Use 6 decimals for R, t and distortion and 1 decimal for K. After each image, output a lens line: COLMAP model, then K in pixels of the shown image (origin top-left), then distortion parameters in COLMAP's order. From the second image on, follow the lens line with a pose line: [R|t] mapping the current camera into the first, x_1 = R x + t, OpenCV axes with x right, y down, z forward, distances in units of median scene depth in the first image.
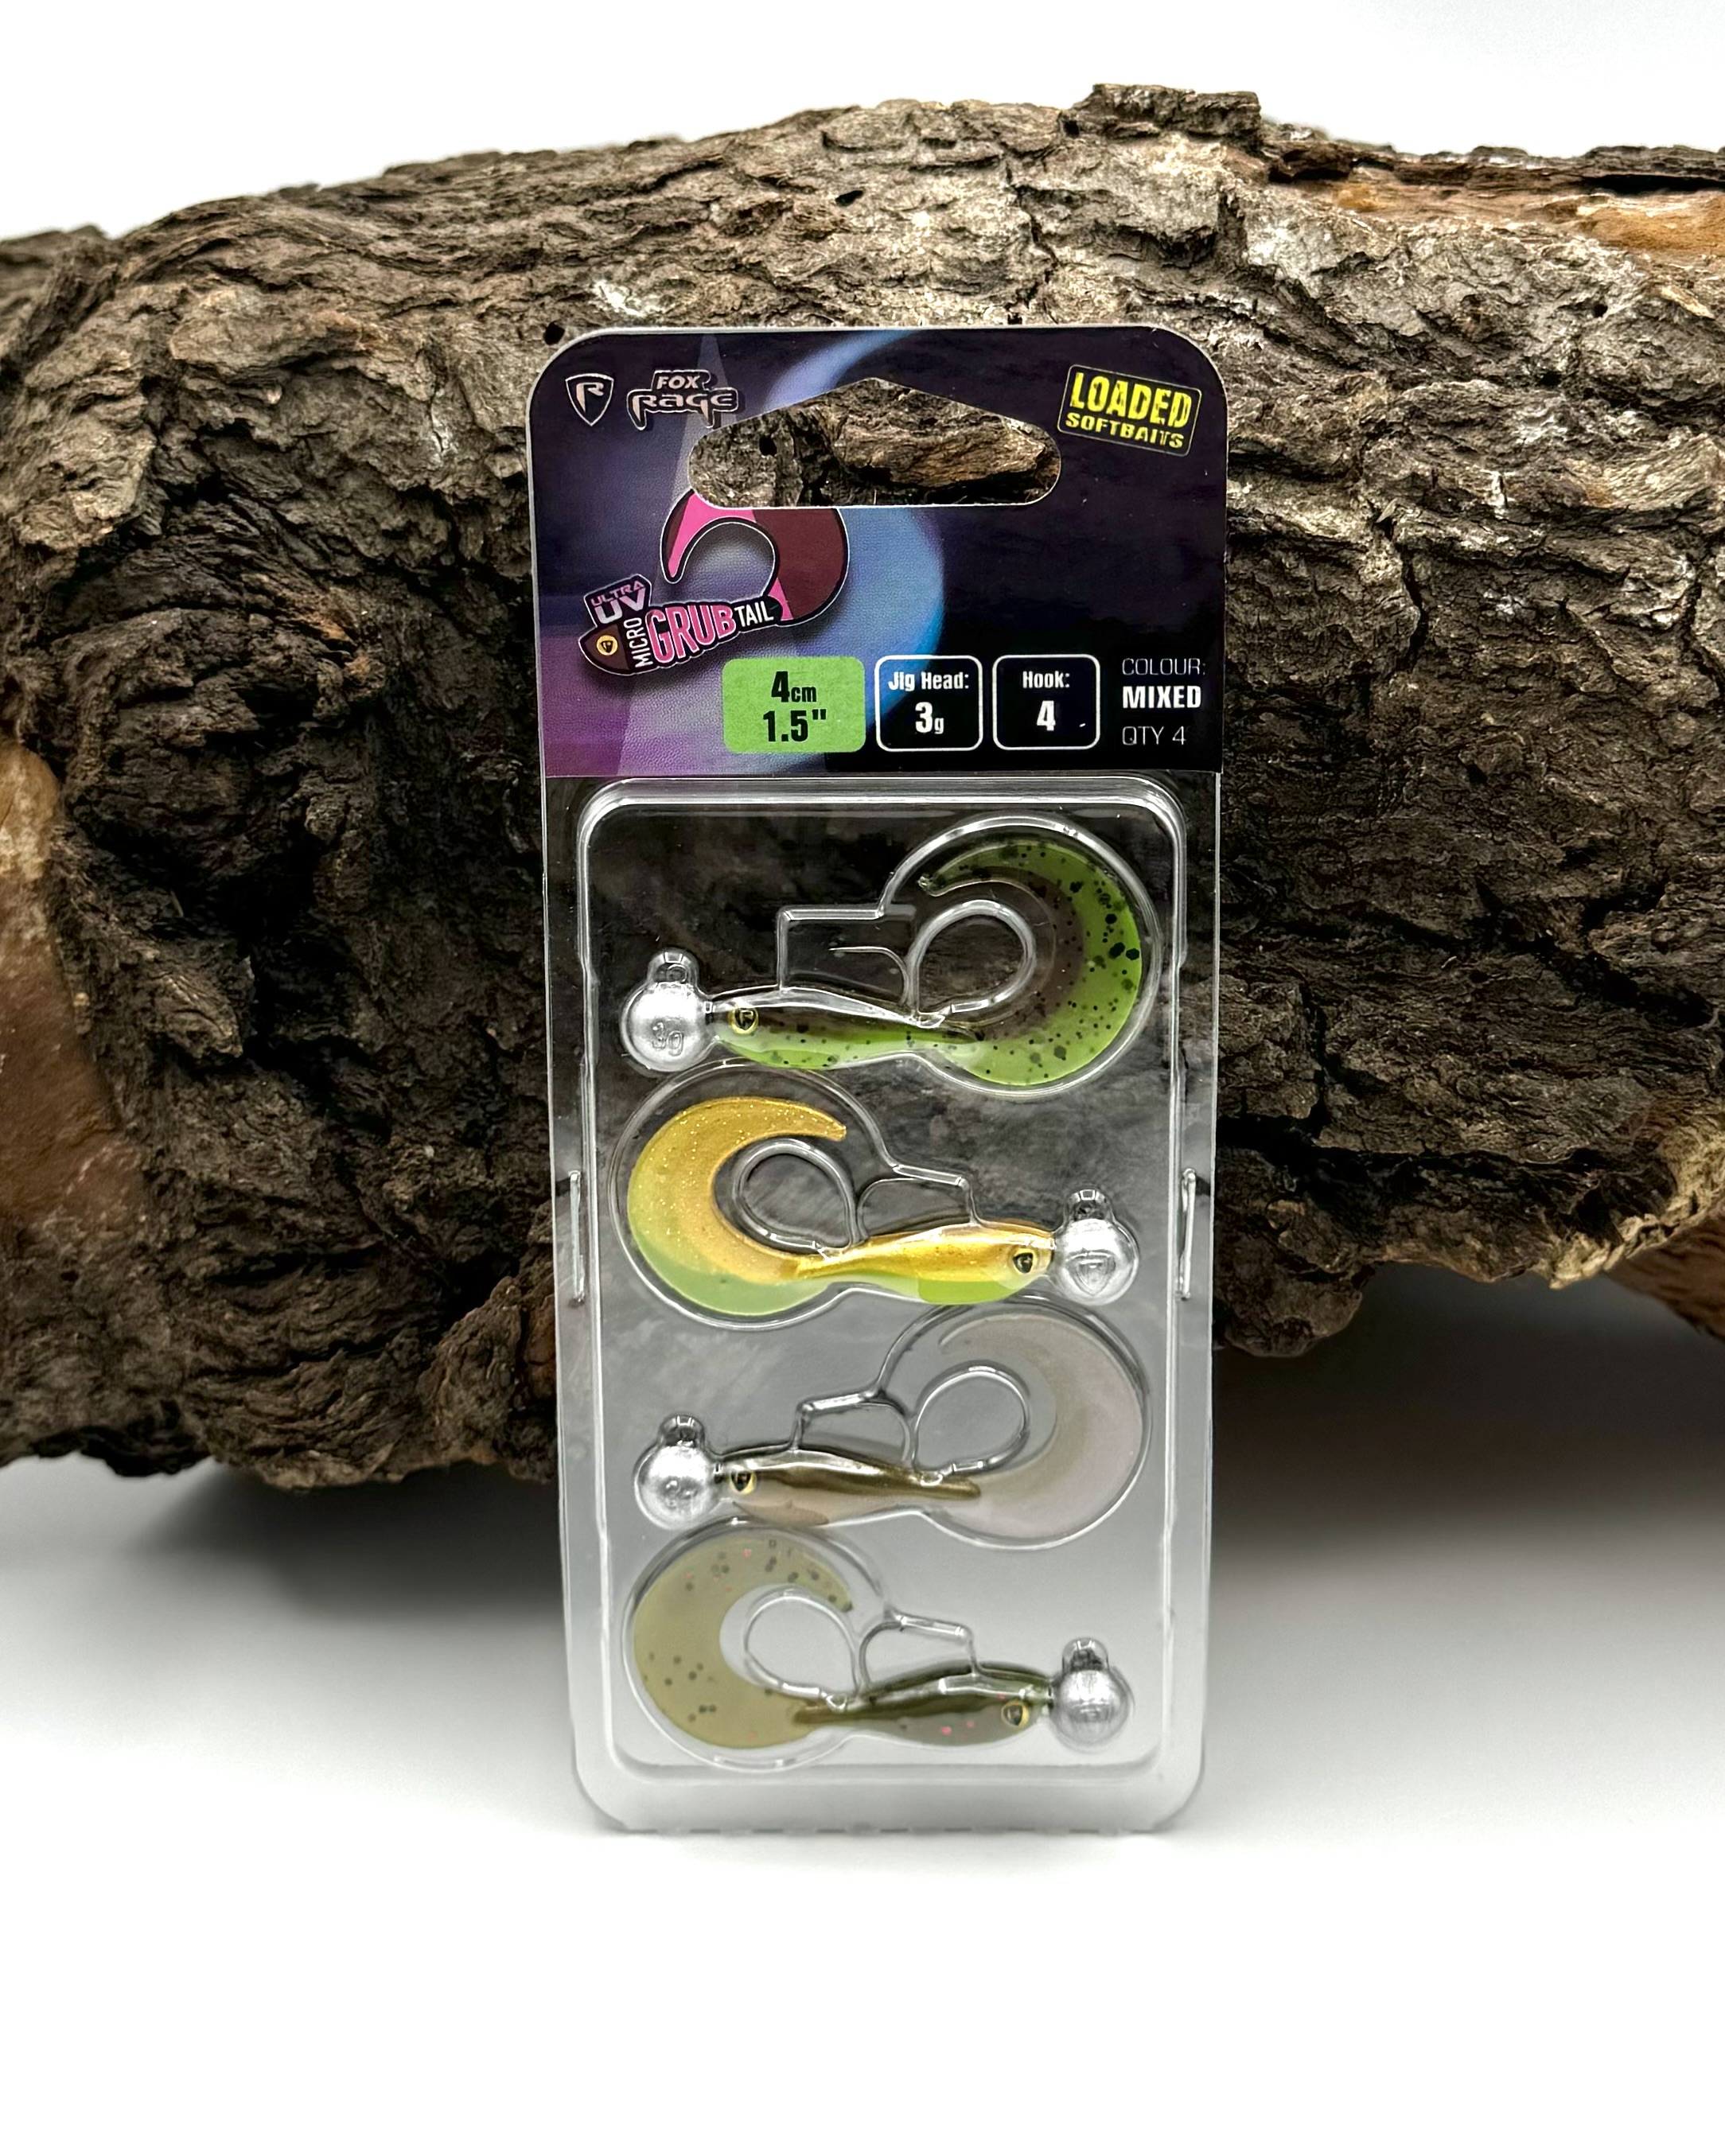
lens RADIAL K [[3217.2, 0, 863.0], [0, 3217.2, 836.4], [0, 0, 1]] dist [0.120690, 0.006513]
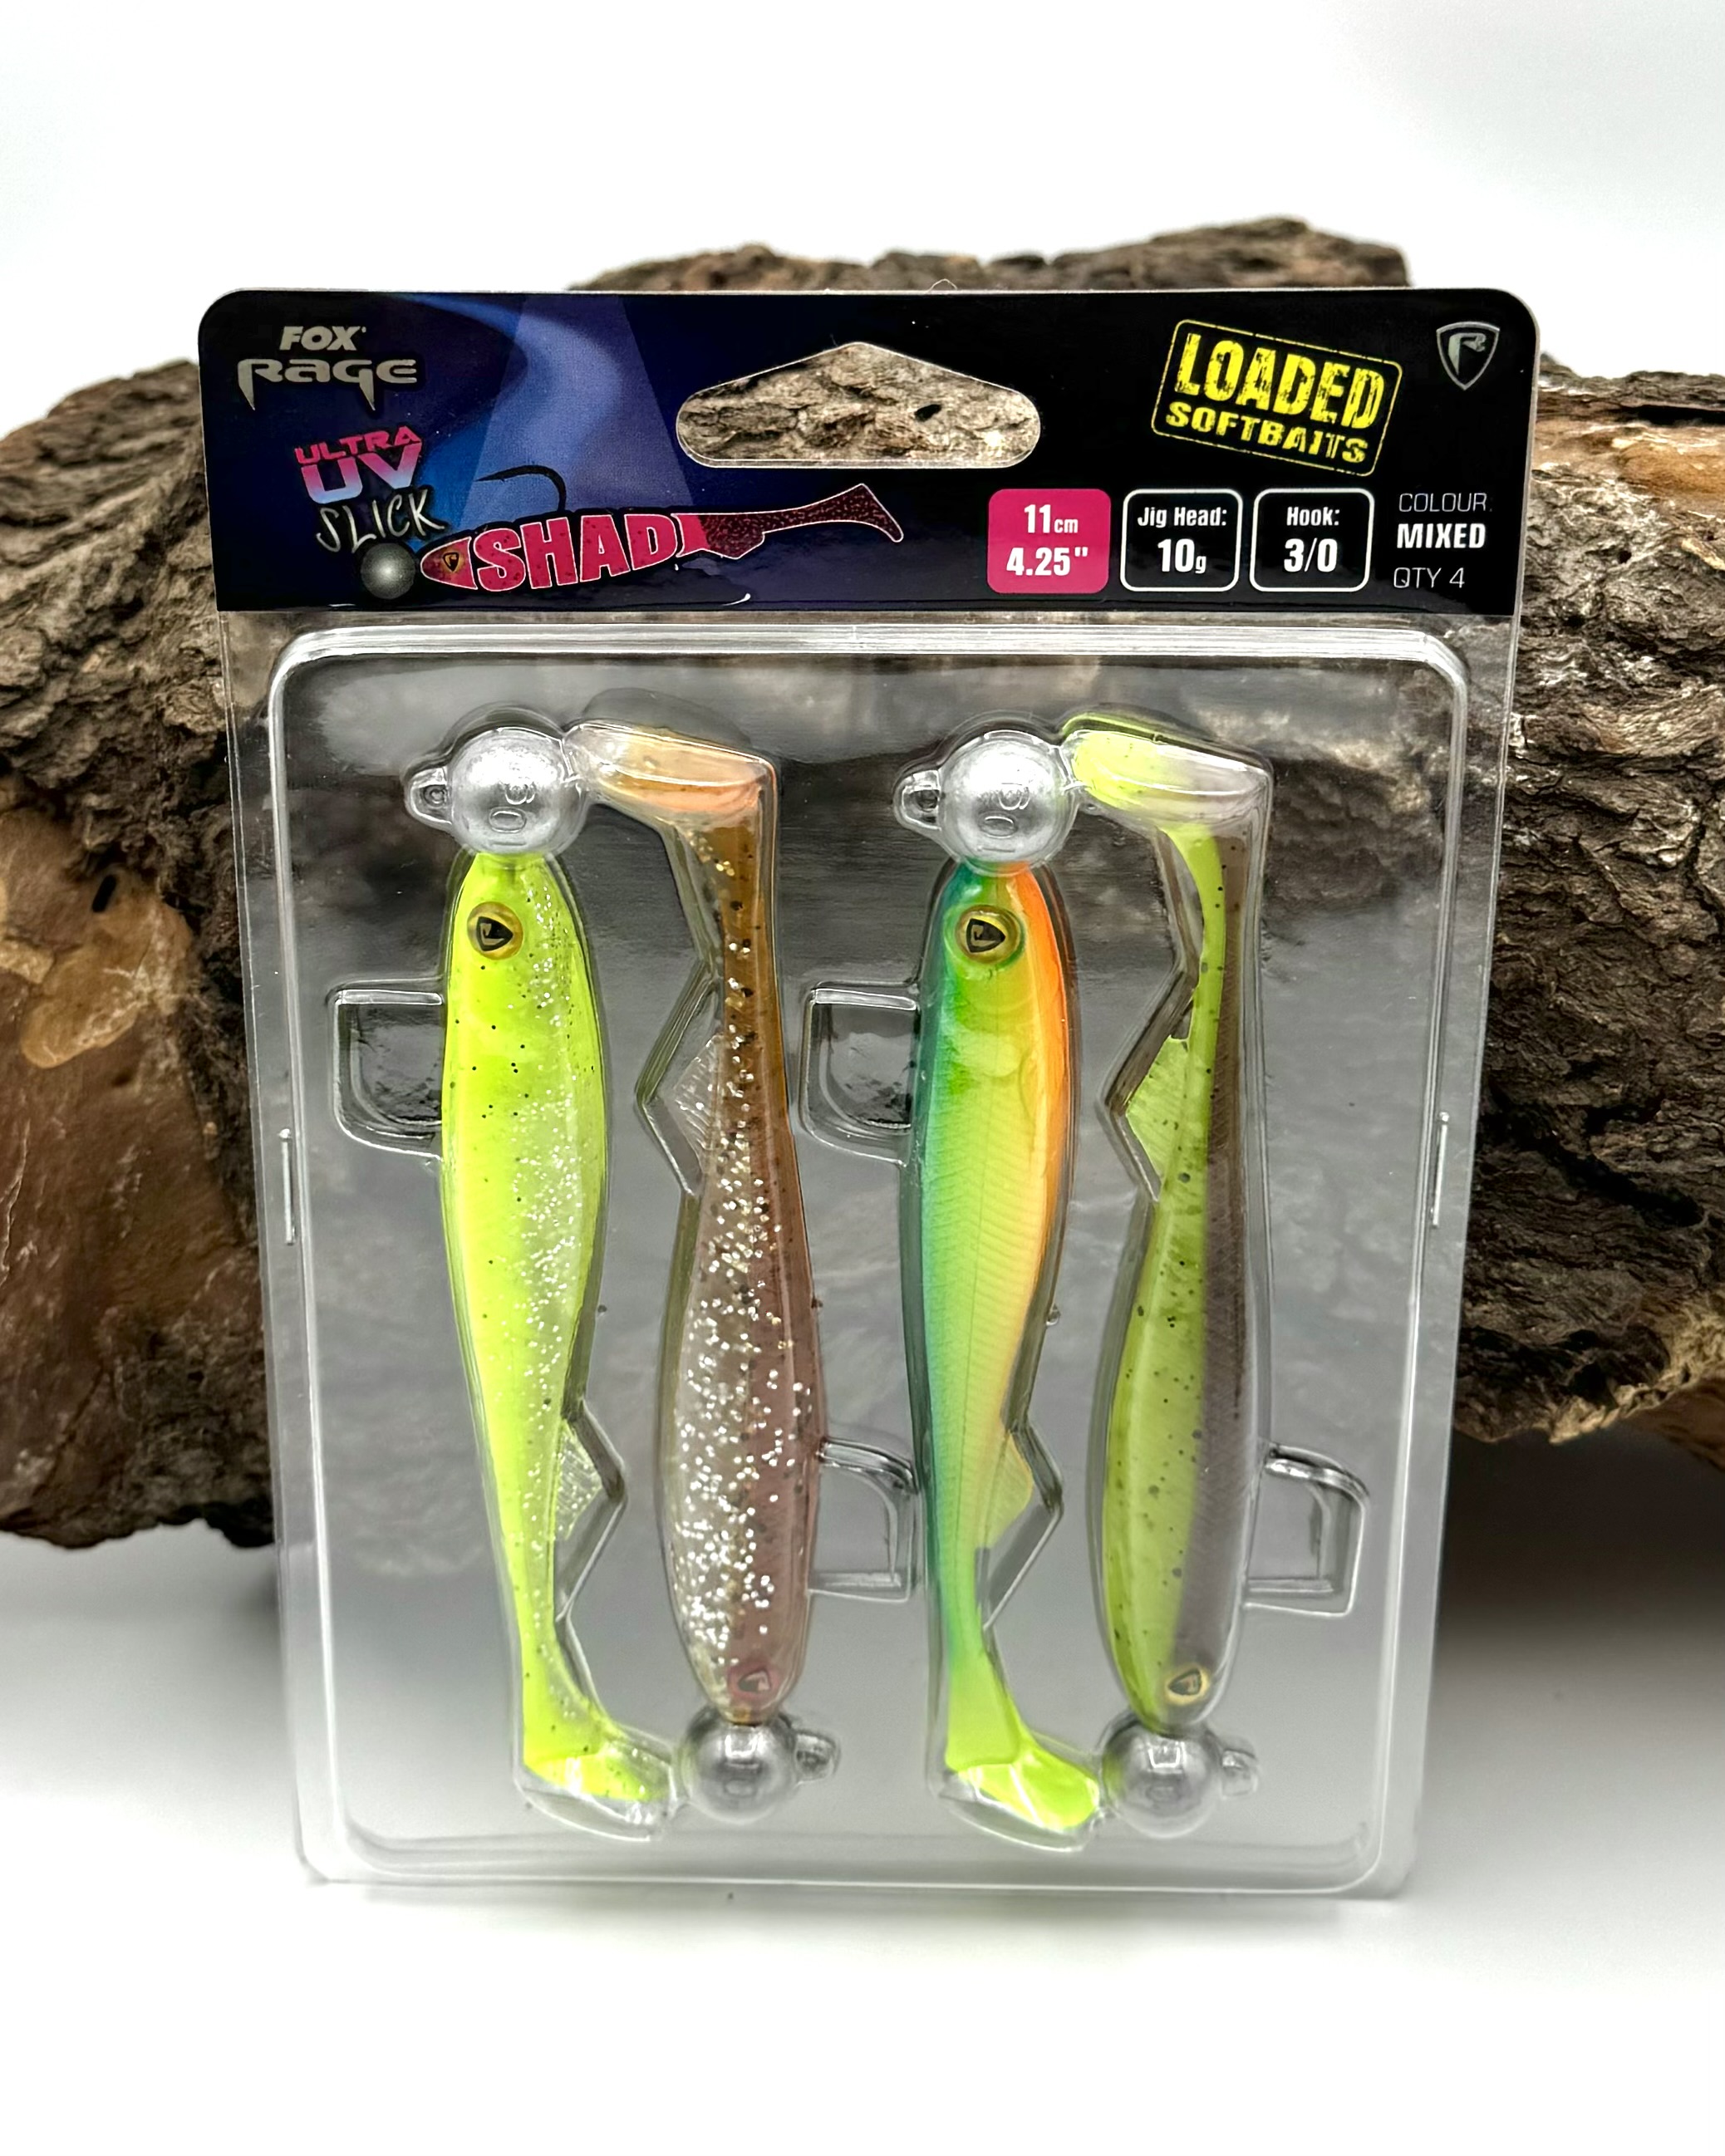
lens RADIAL K [[3351.9, 0, 762.2], [0, 3351.9, 908.4], [0, 0, 1]] dist [0.146531, -0.245586]
pose [[0.998318, 0.027149, -0.051234, 0.002770], [-0.024078, 0.997930, 0.059627, -0.101857], [0.052747, -0.058293, 0.996905, -0.132166]]
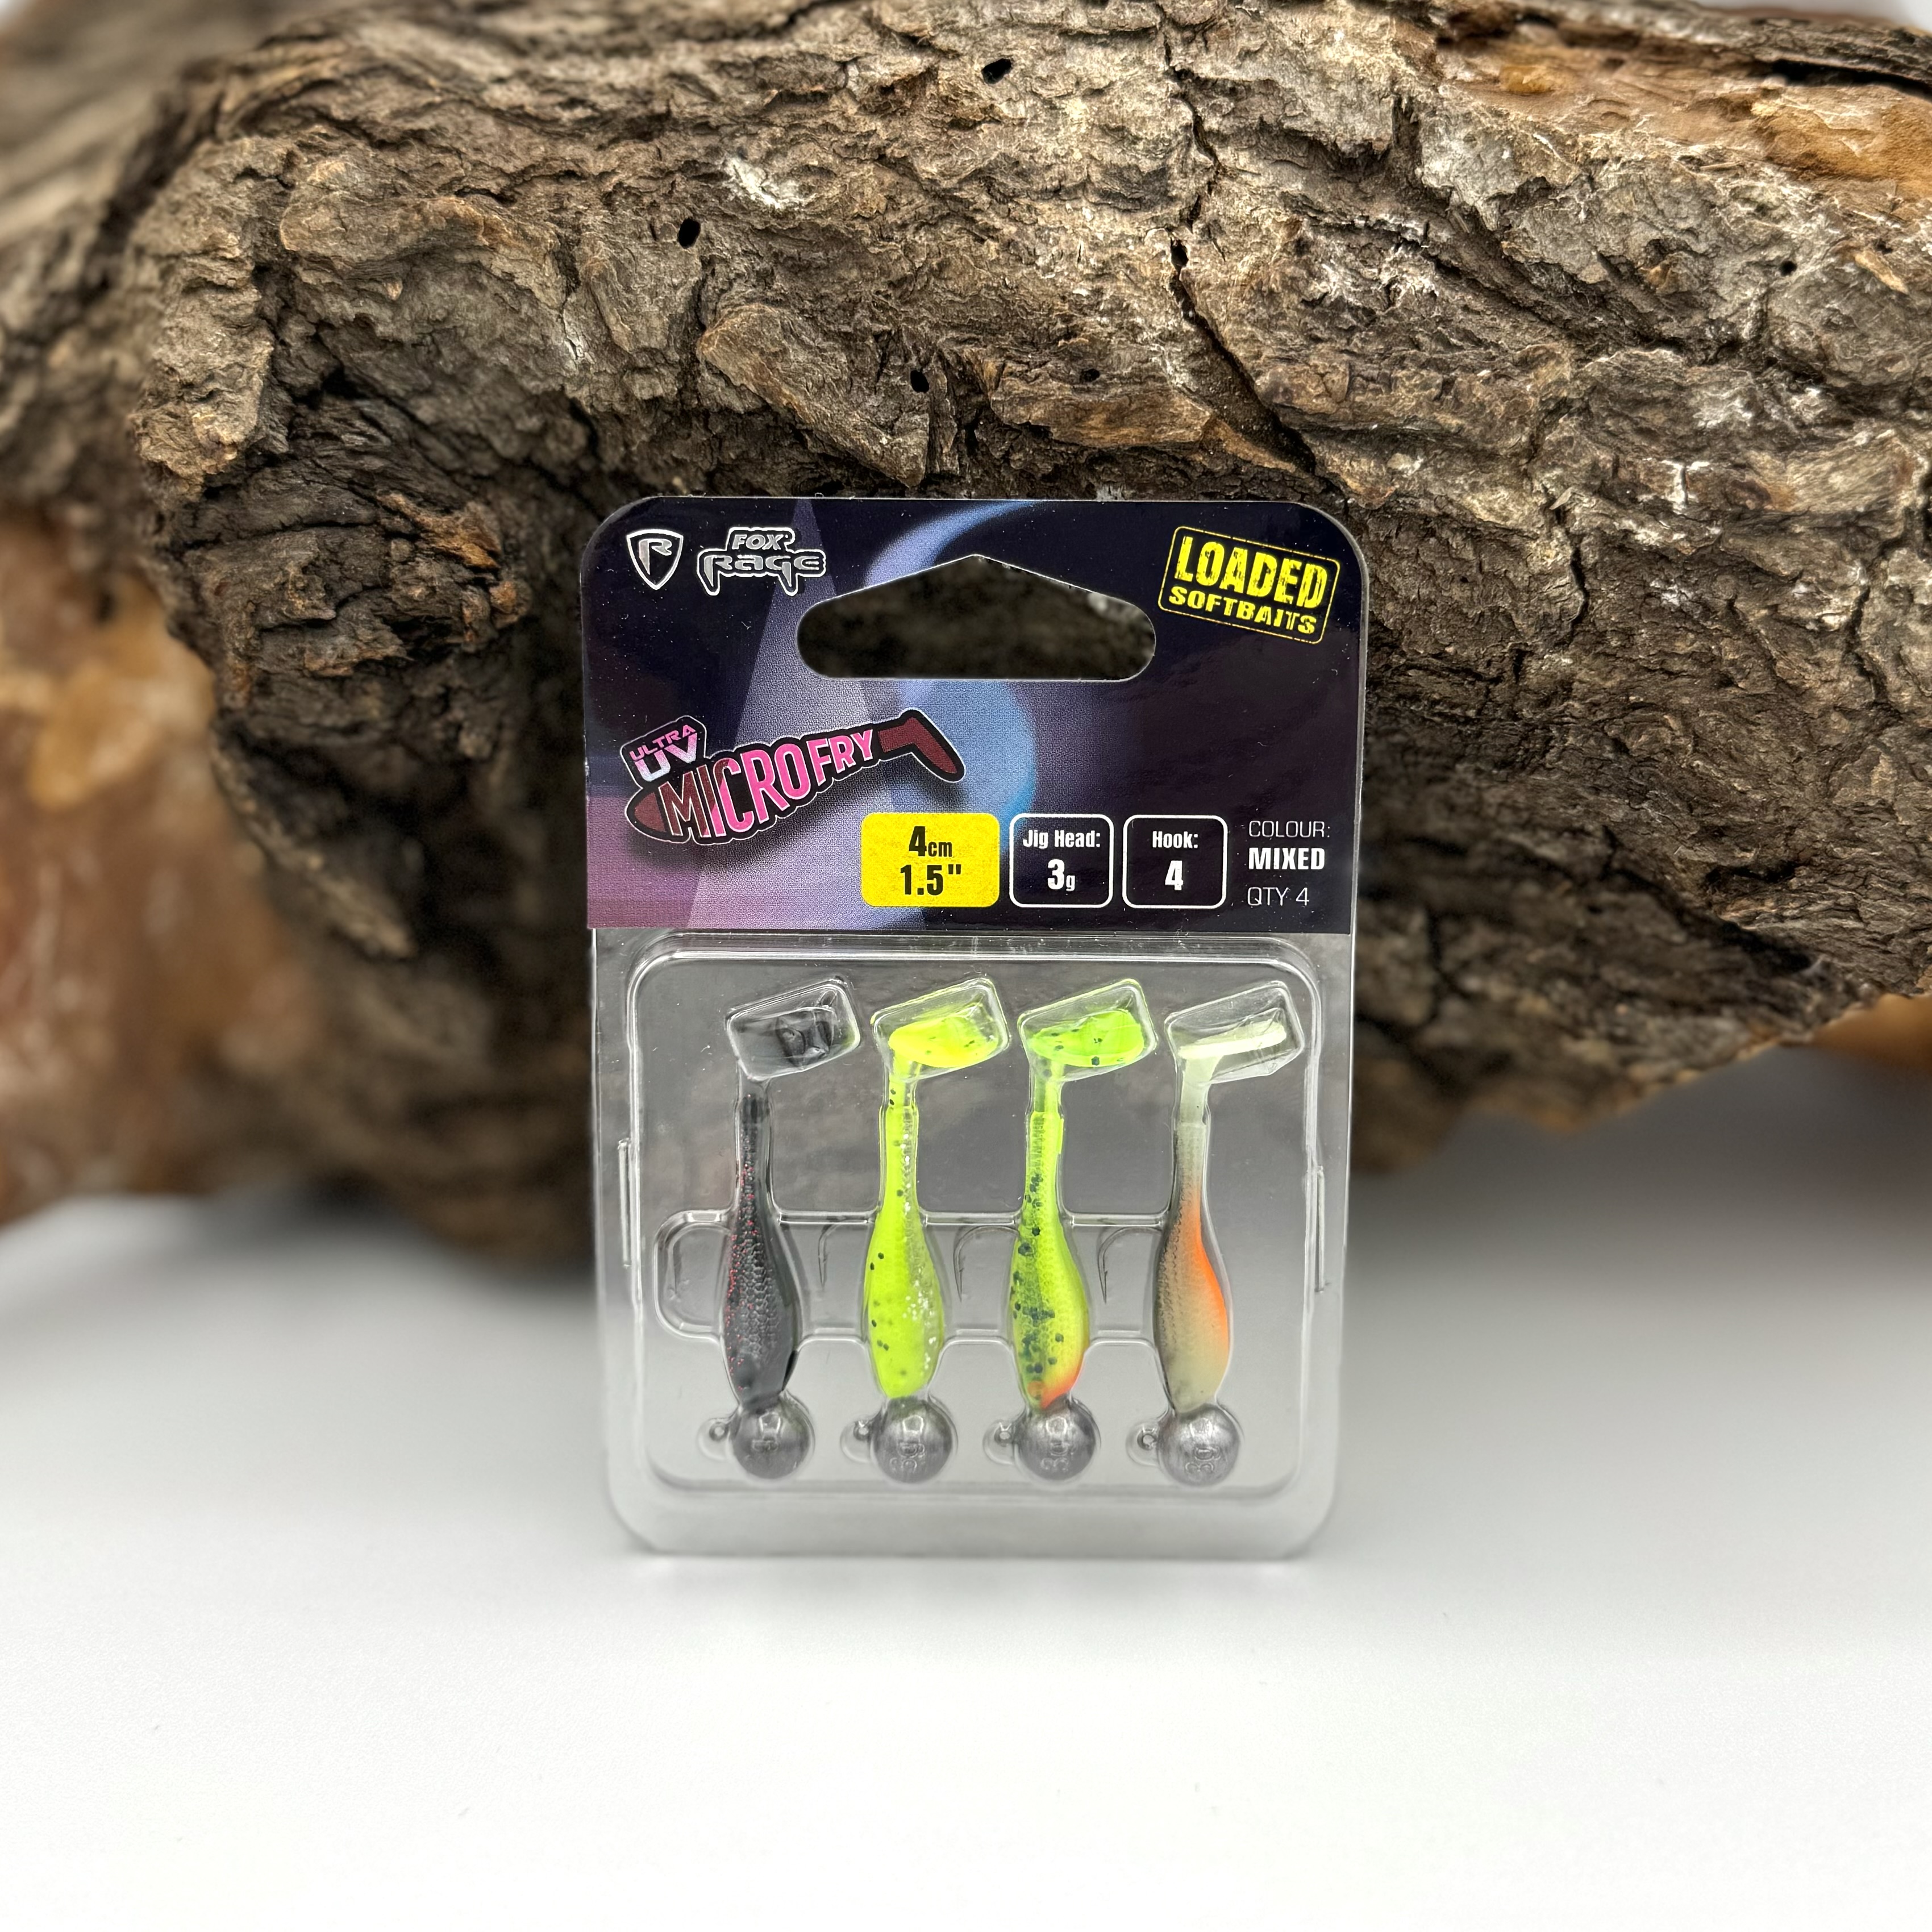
lens RADIAL K [[2323.1, 0, 1007.1], [0, 2323.1, 828.1], [0, 0, 1]] dist [0.188763, -0.584024]
pose [[0.997854, -0.009481, 0.064786, -0.049581], [-0.013334, 0.939304, 0.342827, -0.233704], [-0.064104, -0.342955, 0.937162, 0.290706]]
